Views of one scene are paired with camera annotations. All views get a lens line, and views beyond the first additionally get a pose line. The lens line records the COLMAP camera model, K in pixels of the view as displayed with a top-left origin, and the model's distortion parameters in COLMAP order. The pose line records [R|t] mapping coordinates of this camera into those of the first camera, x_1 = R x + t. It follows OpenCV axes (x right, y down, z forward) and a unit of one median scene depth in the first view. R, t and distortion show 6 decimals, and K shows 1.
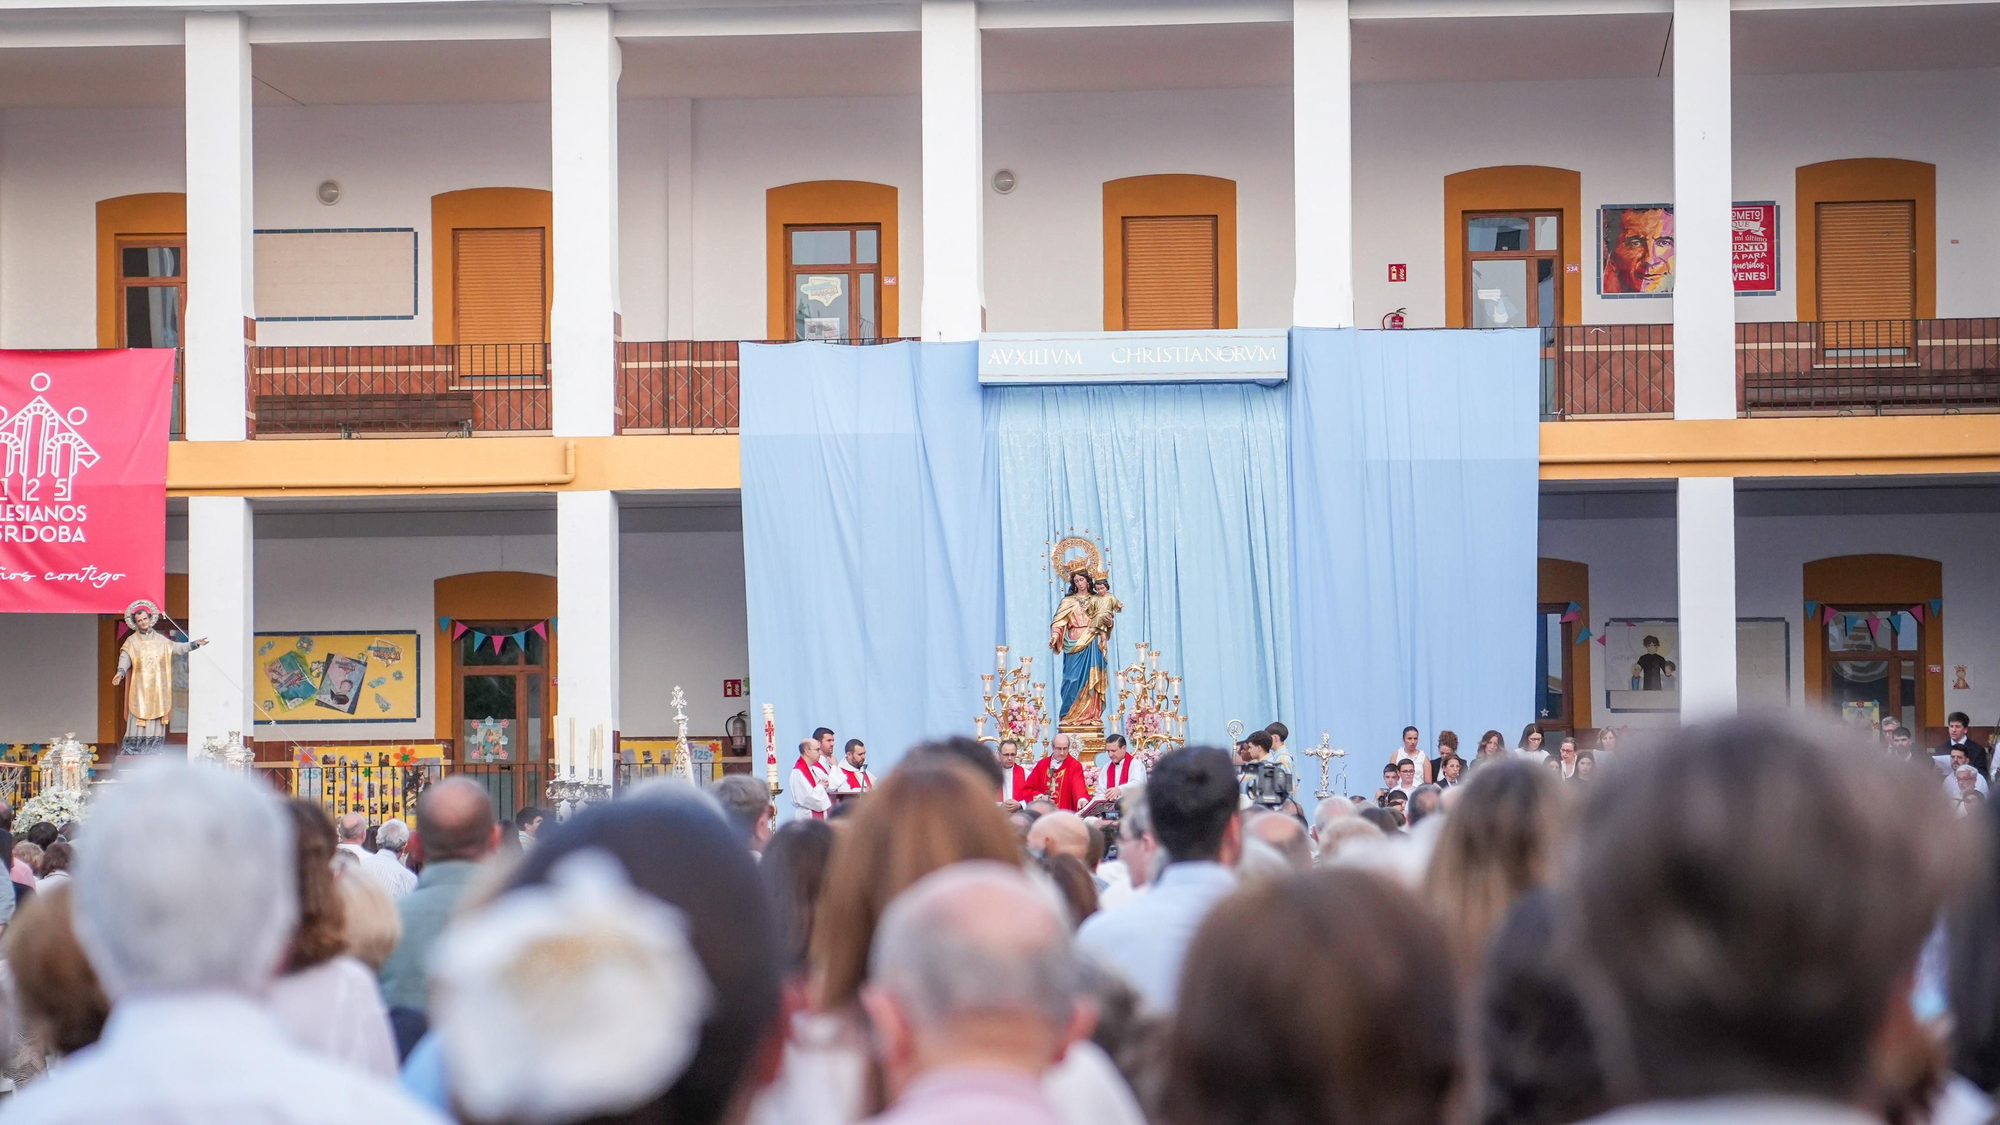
lens RADIAL K [[6040.1, 0, 995.0], [0, 6040.1, 559.1], [0, 0, 1]] dist [0.388028, 0.000000]
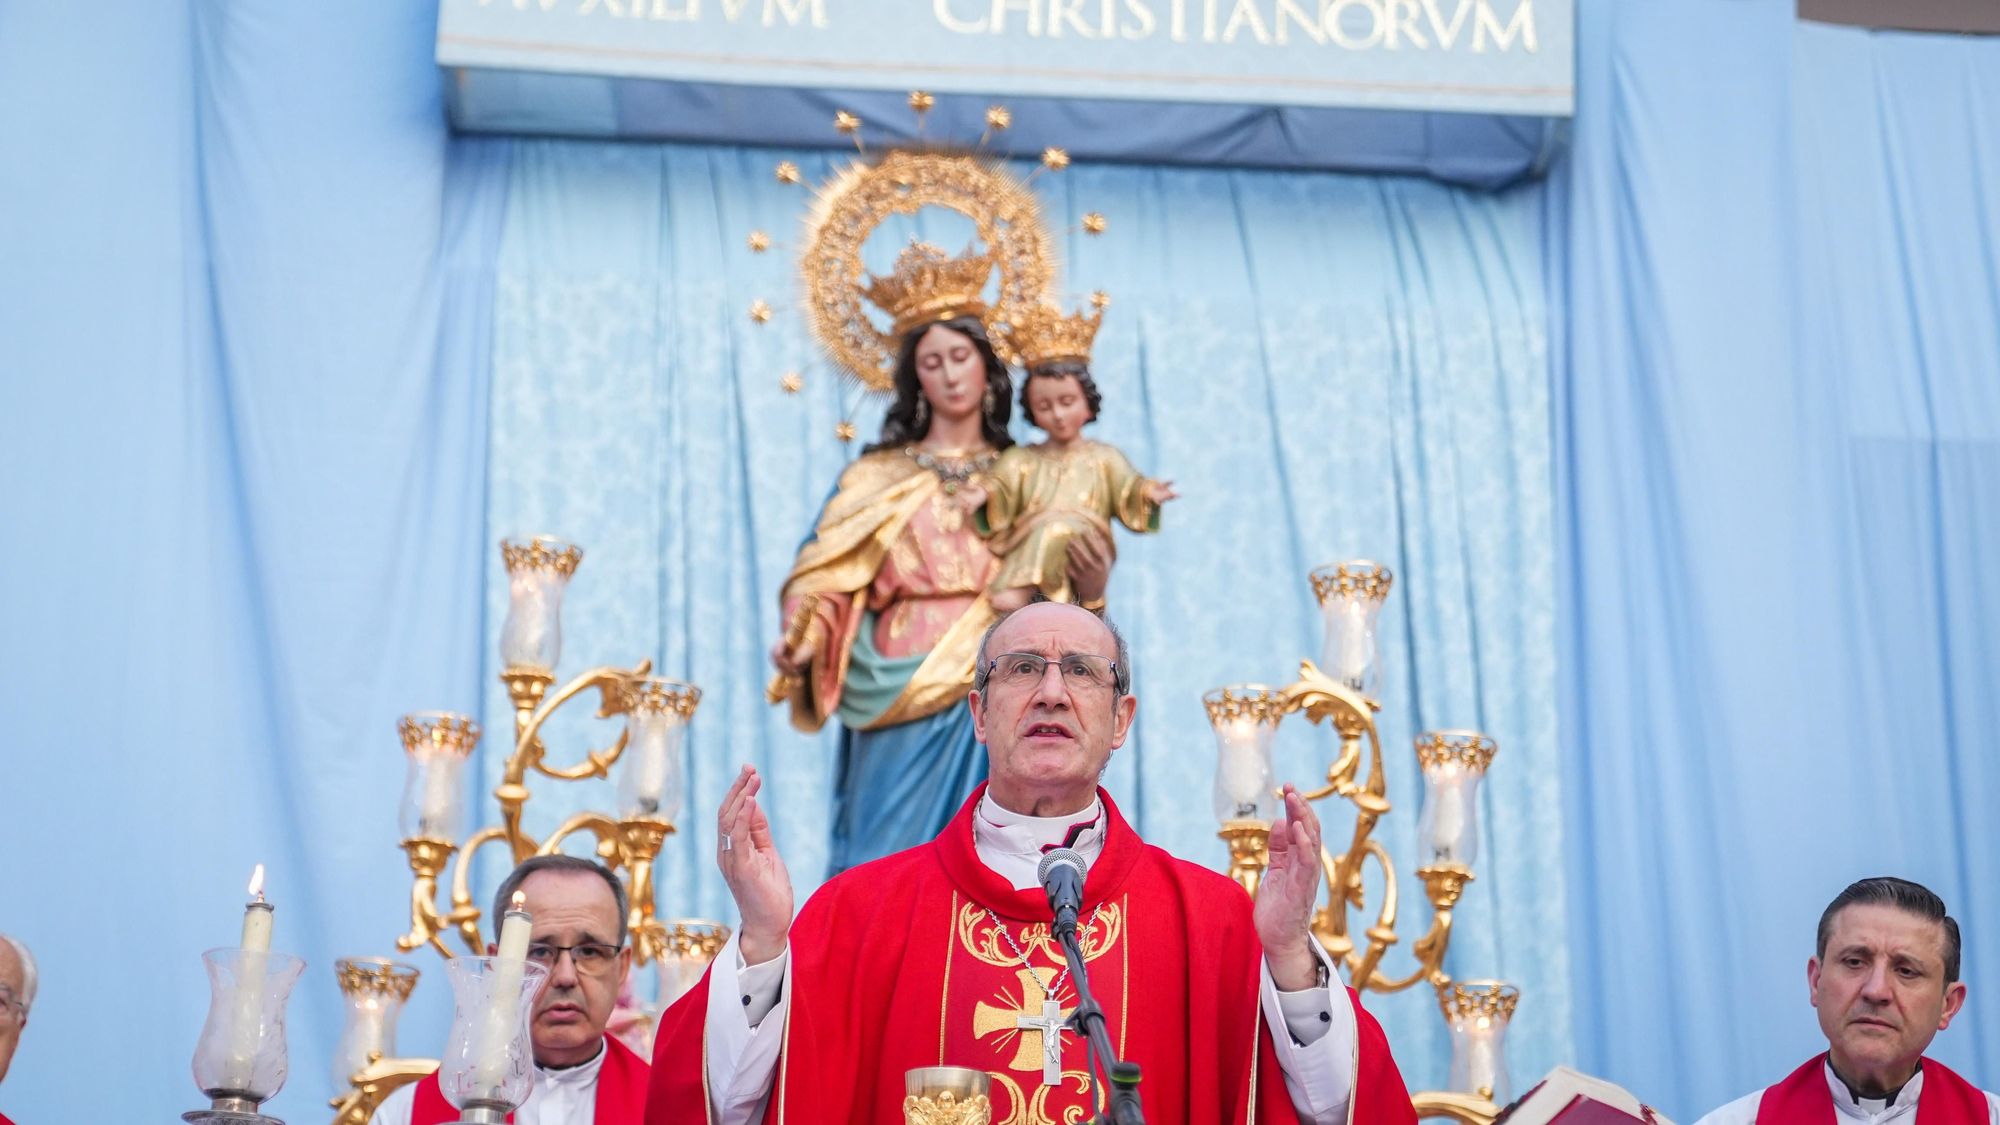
lens RADIAL K [[4667.9, 0, 990.9], [0, 4667.9, 559.1], [0, 0, 1]] dist [0.254106, 0.000000]
pose [[0.989953, 0.071951, 0.121723, -0.002118], [-0.038701, 0.965856, -0.256174, 0.044631], [-0.135999, 0.248890, 0.958936, 0.804141]]
